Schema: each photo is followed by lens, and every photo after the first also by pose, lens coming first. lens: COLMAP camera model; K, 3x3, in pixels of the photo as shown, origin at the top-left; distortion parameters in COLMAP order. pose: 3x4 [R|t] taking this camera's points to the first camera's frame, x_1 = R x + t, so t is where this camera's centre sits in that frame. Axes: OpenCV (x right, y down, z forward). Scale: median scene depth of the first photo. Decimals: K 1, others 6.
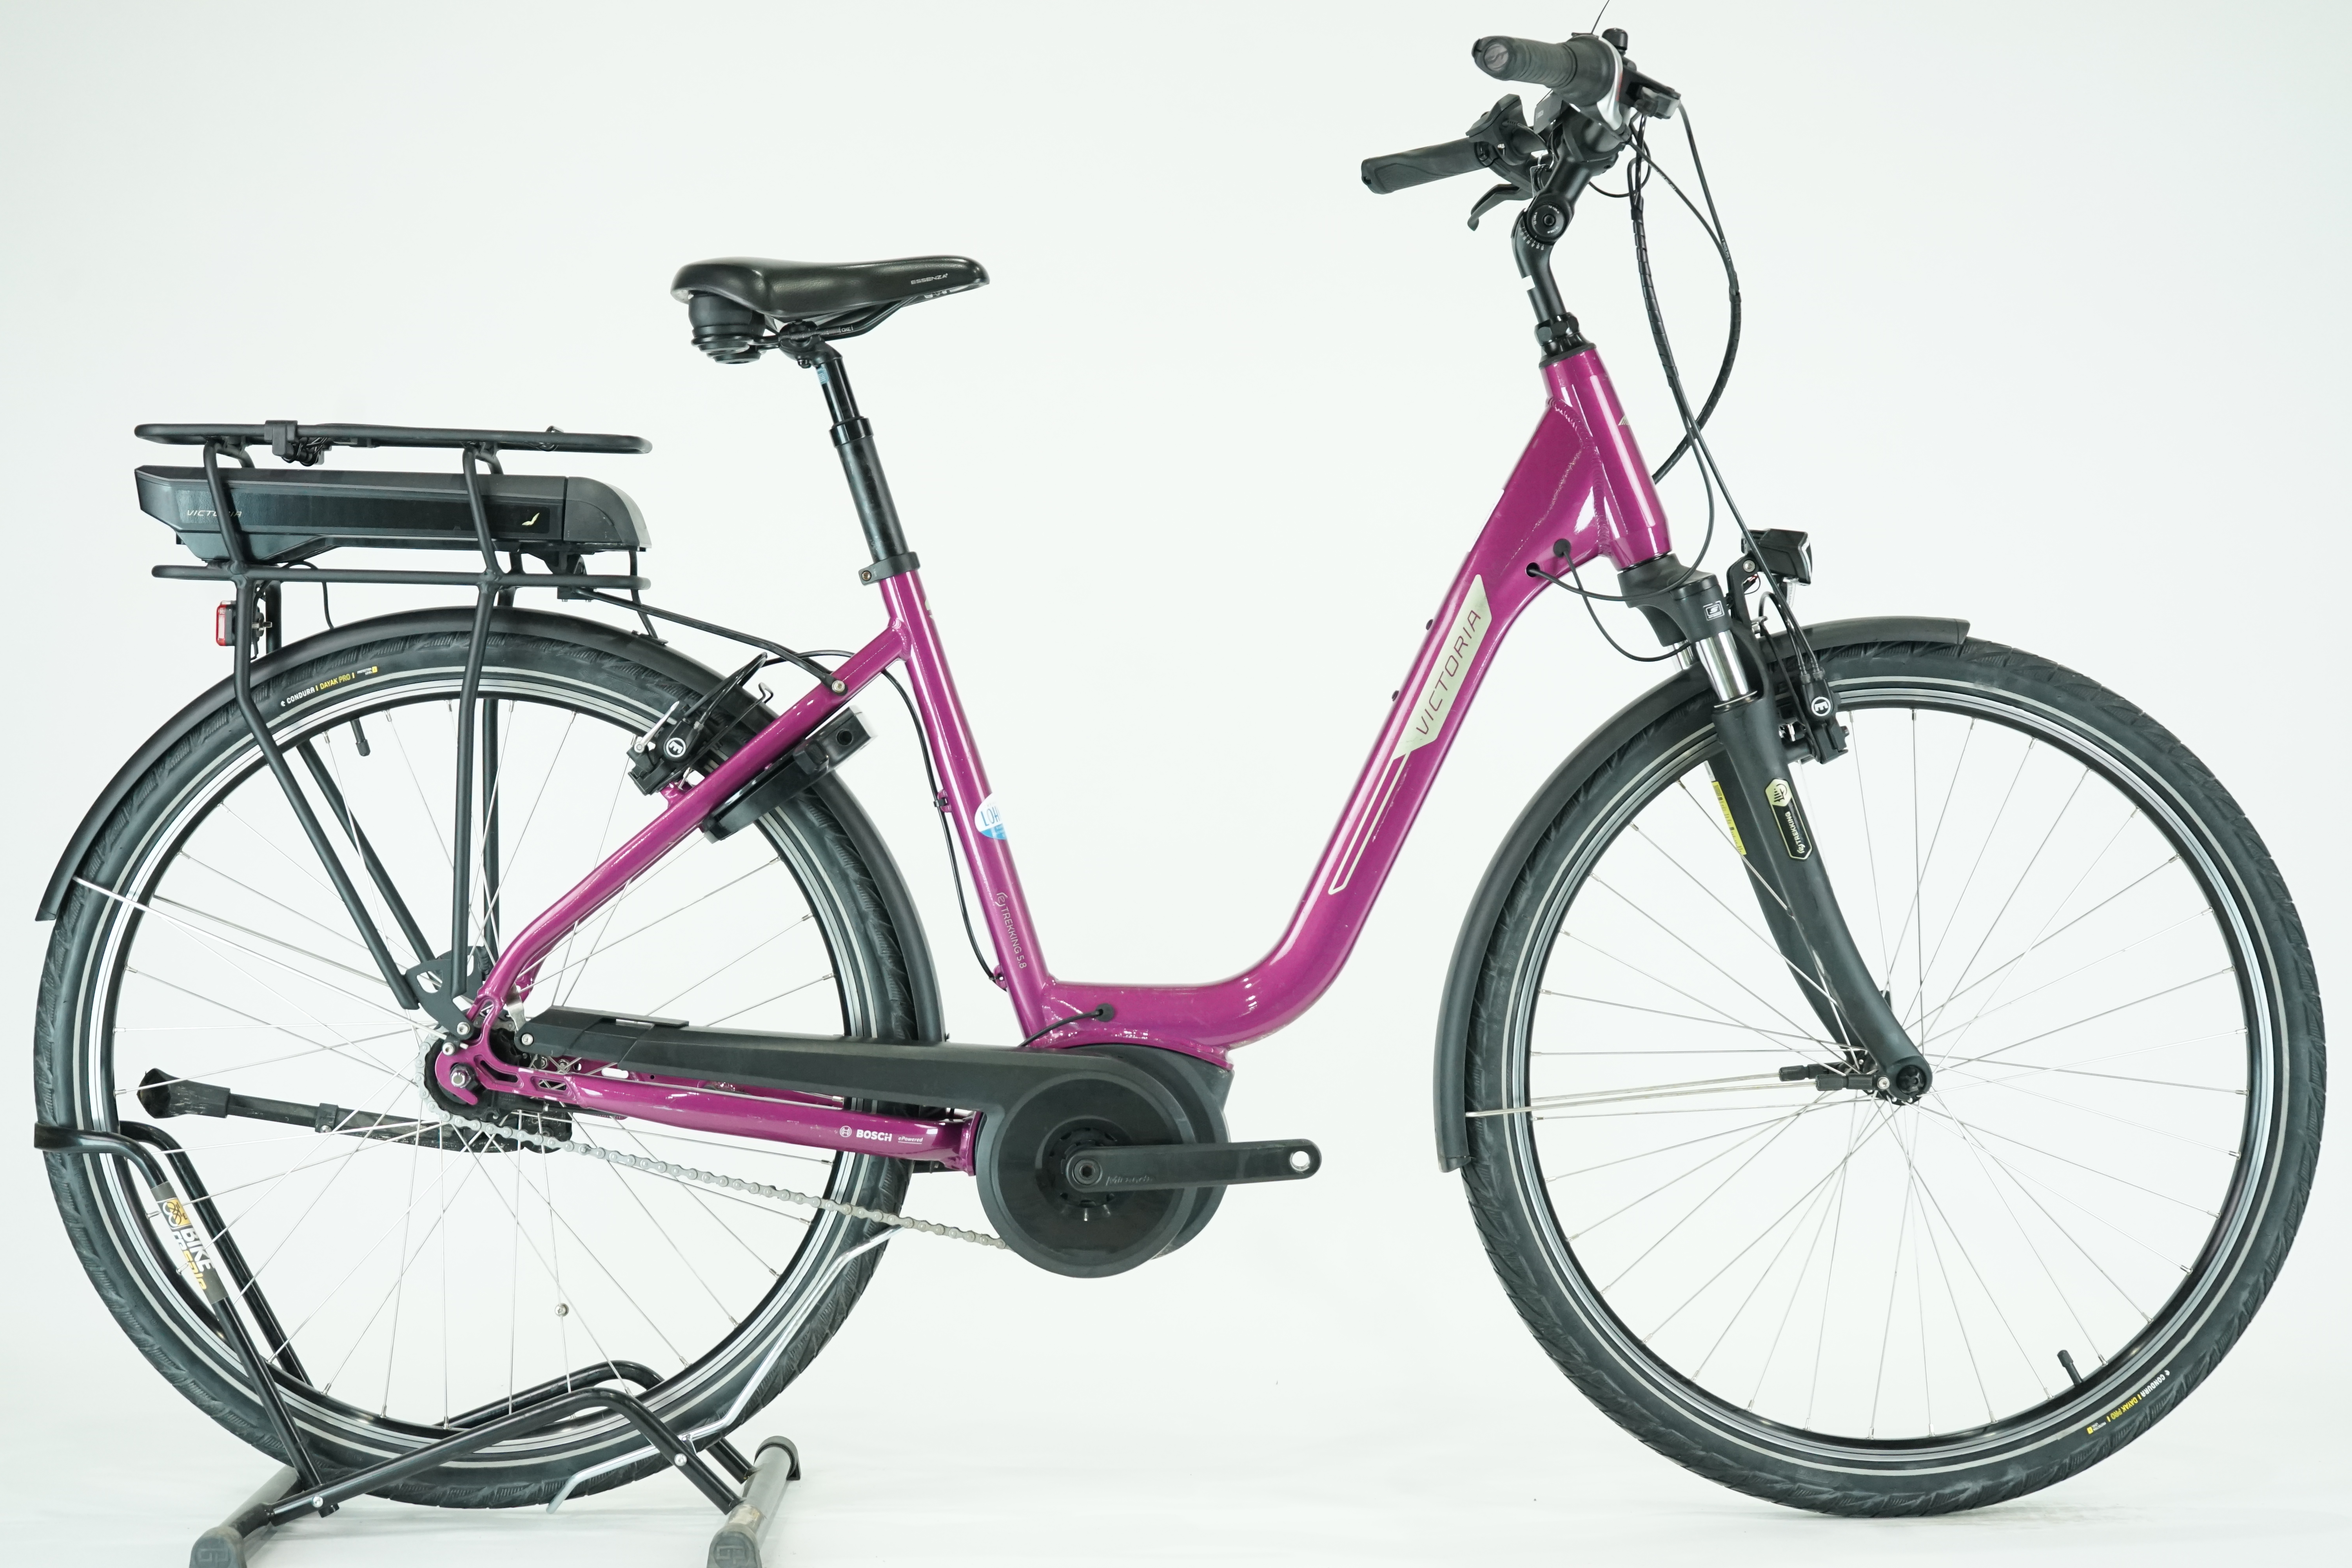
lens RADIAL K [[3995.9, 0, 1176.0], [0, 3995.9, 784.0], [0, 0, 1]] dist [-0.046675, 0.034222]
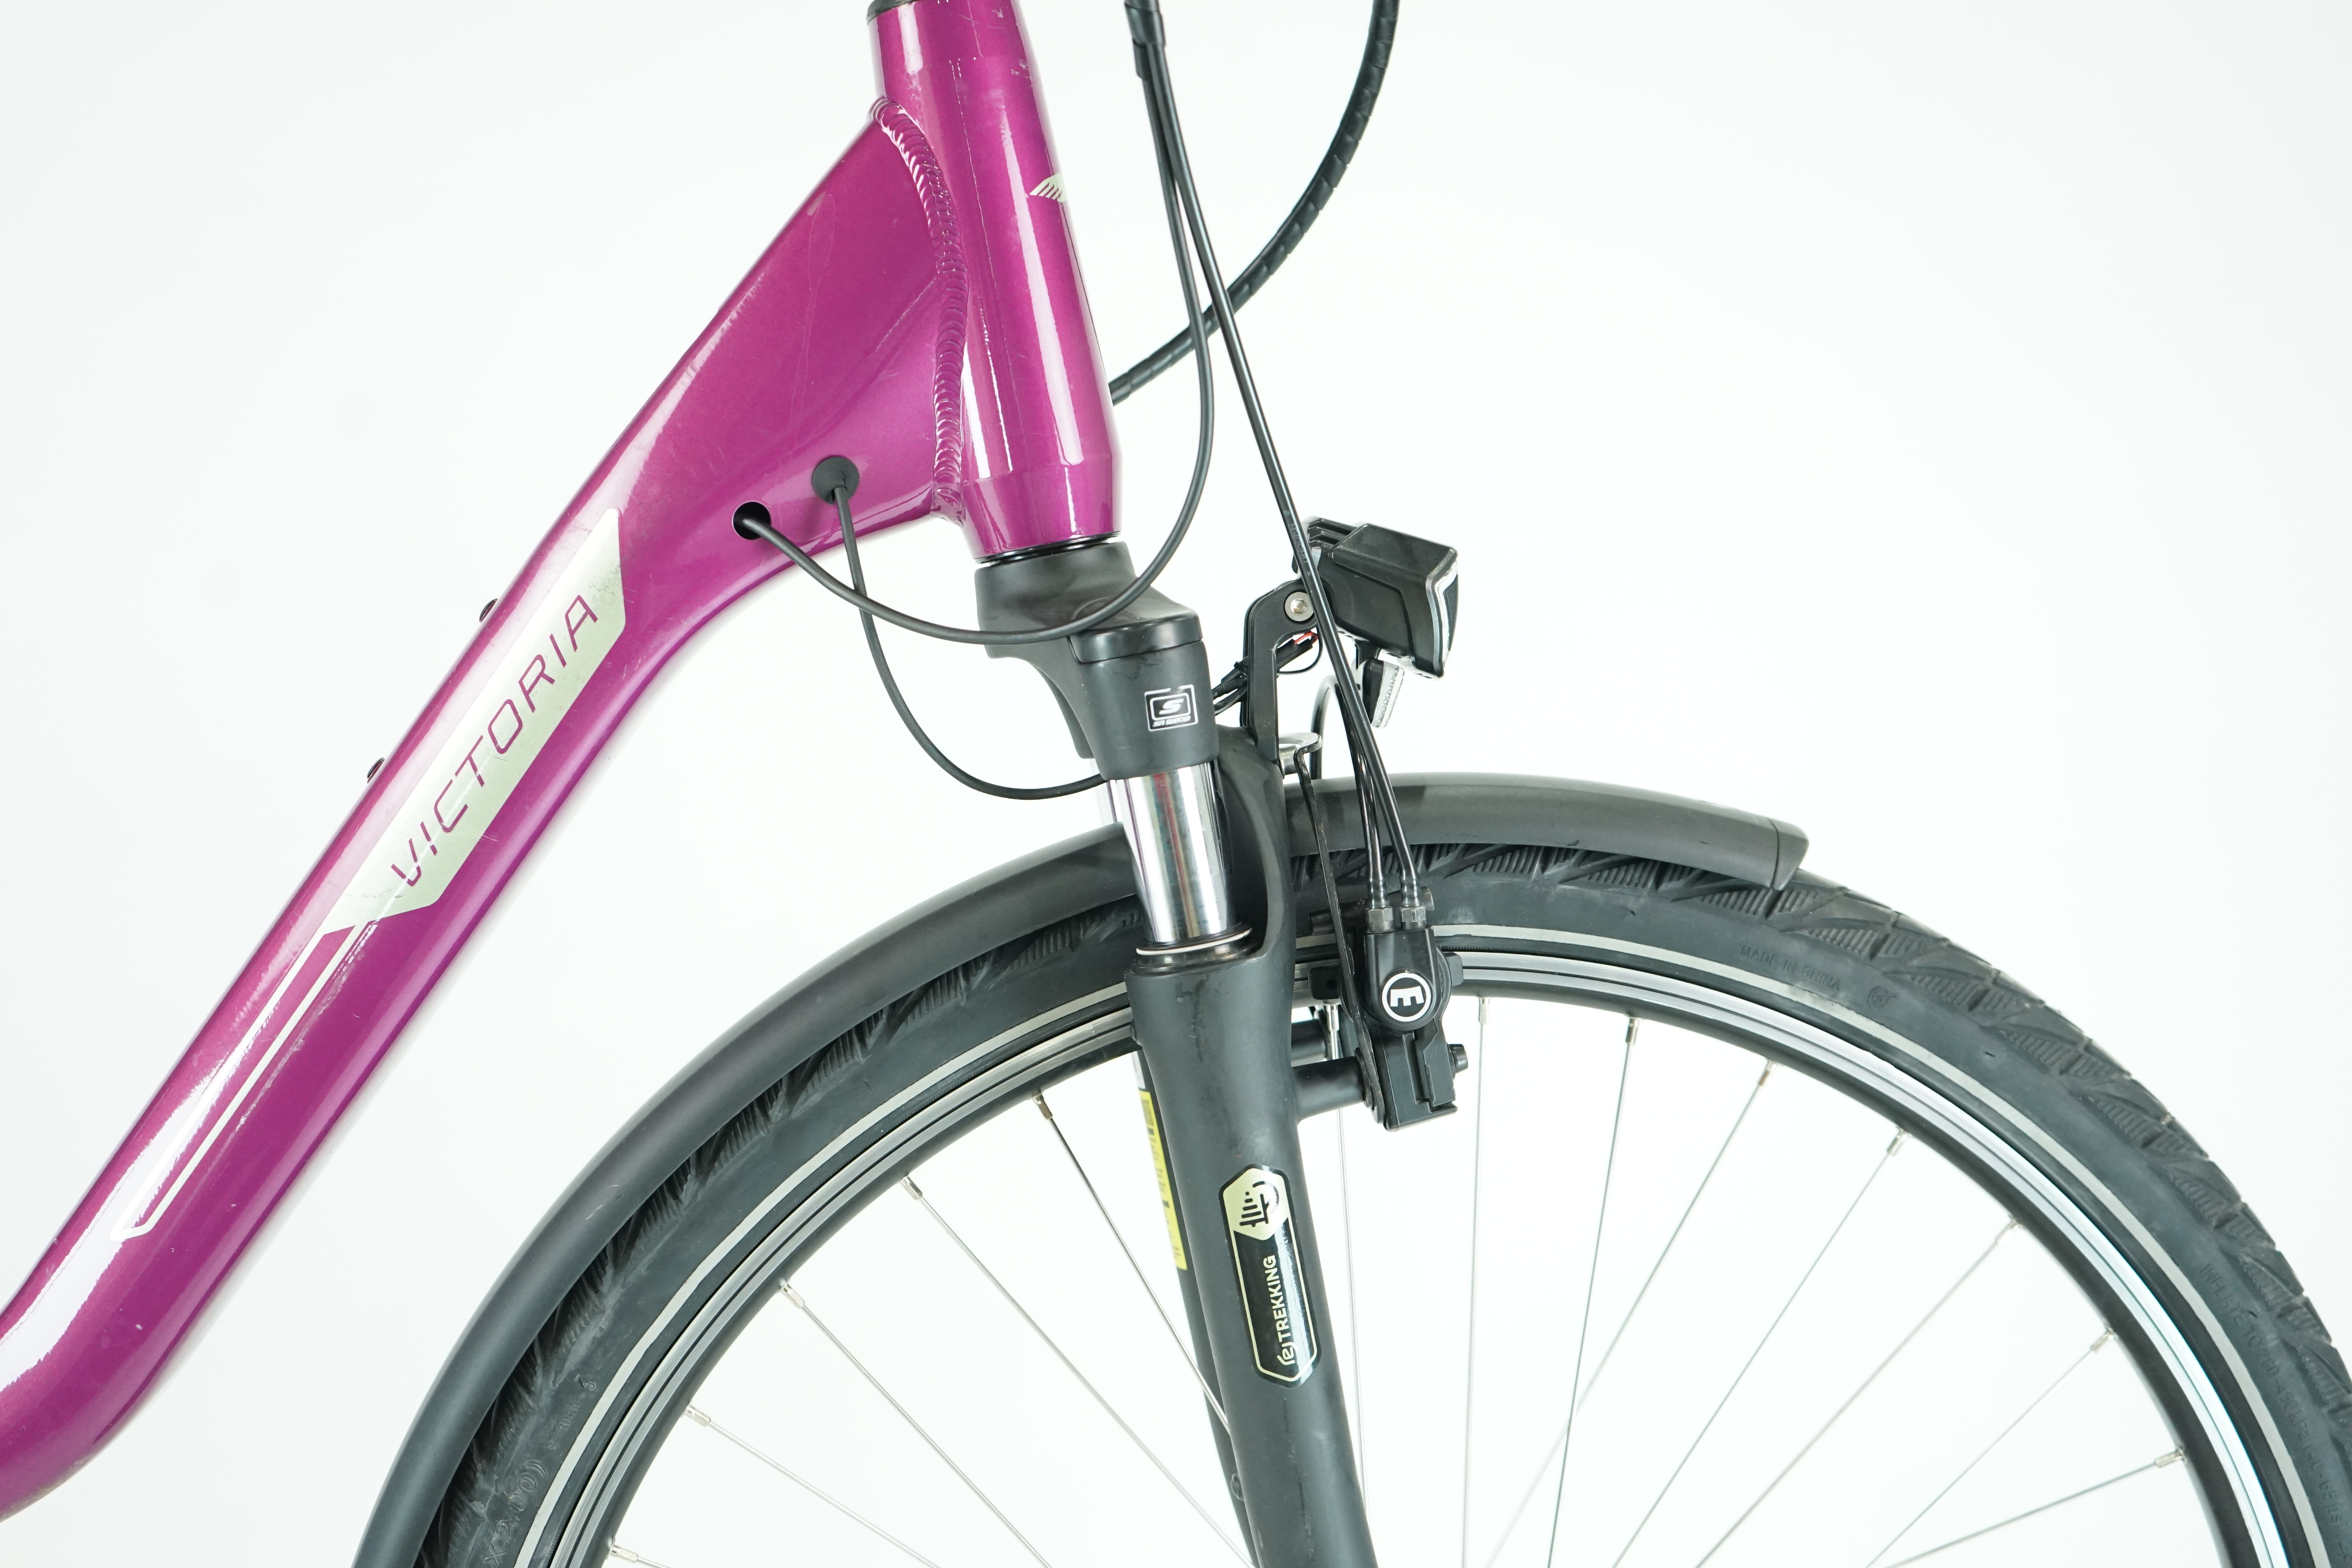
lens RADIAL K [[2575.1, 0, 1176.0], [0, 2575.1, 784.0], [0, 0, 1]] dist [-0.004716, -0.011217]
pose [[0.984365, 0.172015, 0.037891, 0.125138], [-0.173441, 0.984101, 0.038245, -0.045010], [-0.030710, -0.044219, 0.998550, 0.743431]]
